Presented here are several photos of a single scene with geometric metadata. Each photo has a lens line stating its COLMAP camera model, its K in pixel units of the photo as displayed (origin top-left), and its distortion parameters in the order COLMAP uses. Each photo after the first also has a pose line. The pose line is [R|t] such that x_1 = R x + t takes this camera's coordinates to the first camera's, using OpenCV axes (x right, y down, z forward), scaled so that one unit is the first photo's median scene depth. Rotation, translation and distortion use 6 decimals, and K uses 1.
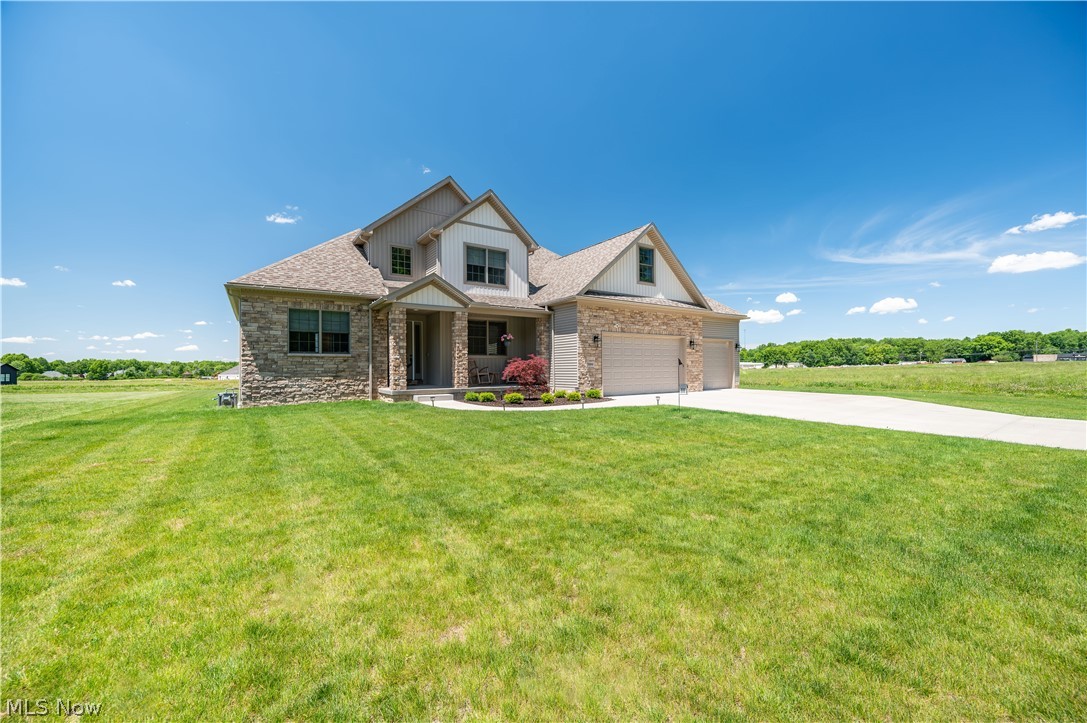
lens RADIAL K [[433.2, 0, 545.7], [0, 433.2, 365.2], [0, 0, 1]] dist [-0.002124, -0.000469]
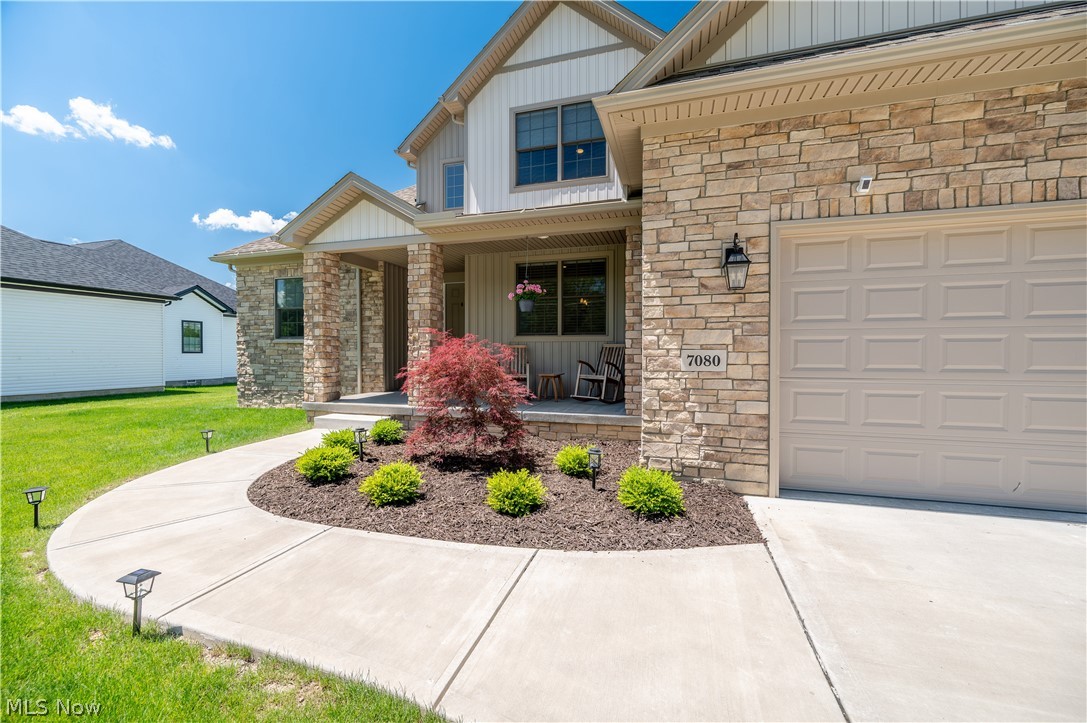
lens RADIAL K [[433.2, 0, 542.8], [0, 433.2, 360.5], [0, 0, 1]] dist [-0.002124, -0.000469]
pose [[0.625714, 0.020096, -0.779794, 0.255243], [0.000321, 0.999661, 0.026019, -0.009169], [0.780052, -0.016531, 0.625496, 0.805440]]
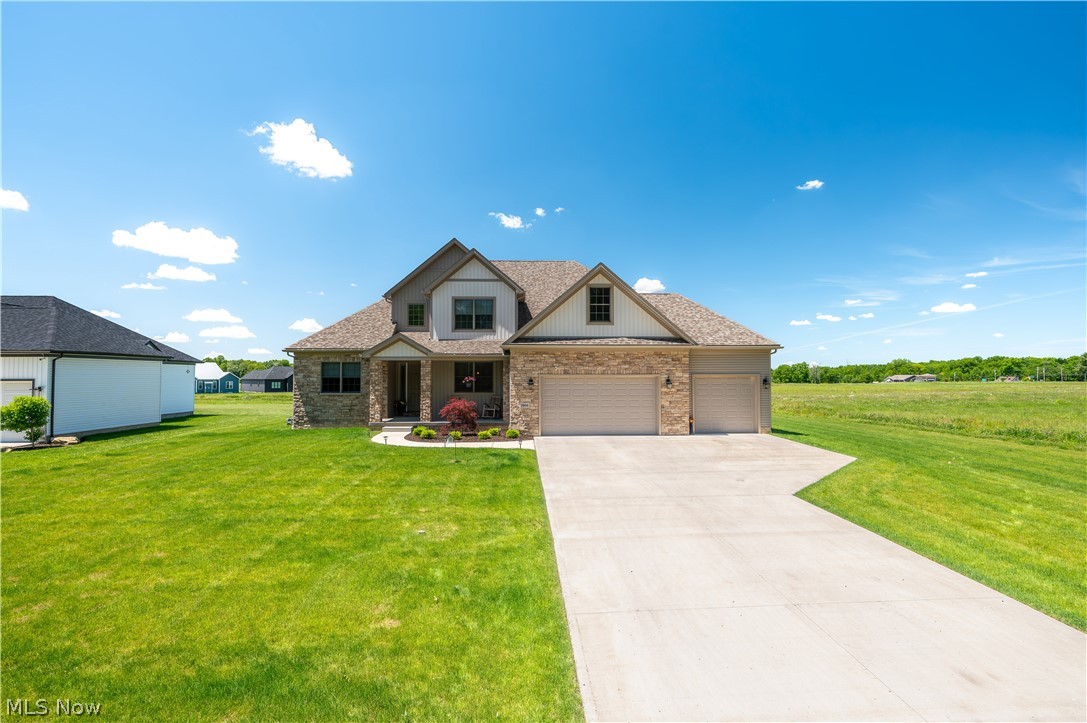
lens RADIAL K [[544.2, 0, 550.6], [0, 544.2, 360.1], [0, 0, 1]] dist [-0.004414, -0.000050]
pose [[0.851573, -0.008810, -0.524162, 0.919327], [-0.001641, 0.999809, -0.019471, -0.093832], [0.524233, 0.017440, 0.851396, -0.135275]]
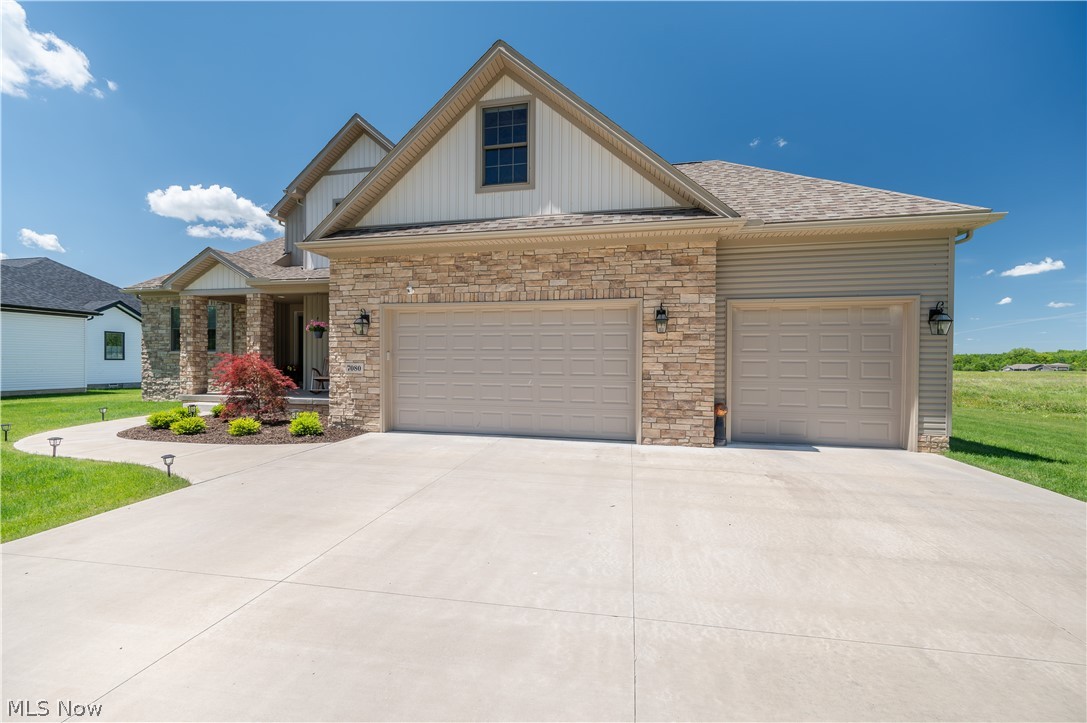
lens RADIAL K [[433.2, 0, 545.5], [0, 433.2, 367.3], [0, 0, 1]] dist [-0.002124, -0.000469]
pose [[0.690372, 0.021655, -0.723131, 0.683454], [-0.007933, 0.999718, 0.022364, -0.017742], [0.723411, -0.009703, 0.690349, 0.844371]]
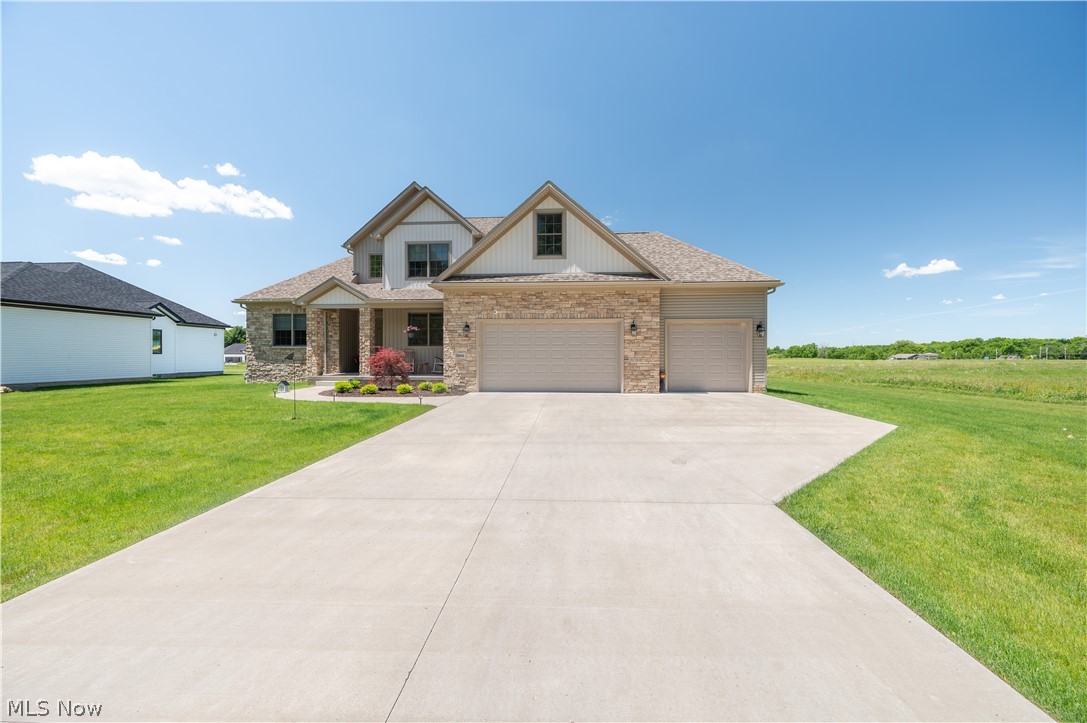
lens RADIAL K [[433.2, 0, 545.0], [0, 433.2, 358.6], [0, 0, 1]] dist [-0.002124, -0.000469]
pose [[0.783652, 0.013215, -0.621060, 0.859445], [-0.002343, 0.999829, 0.018318, -0.013873], [0.621196, -0.012900, 0.783549, 0.410872]]
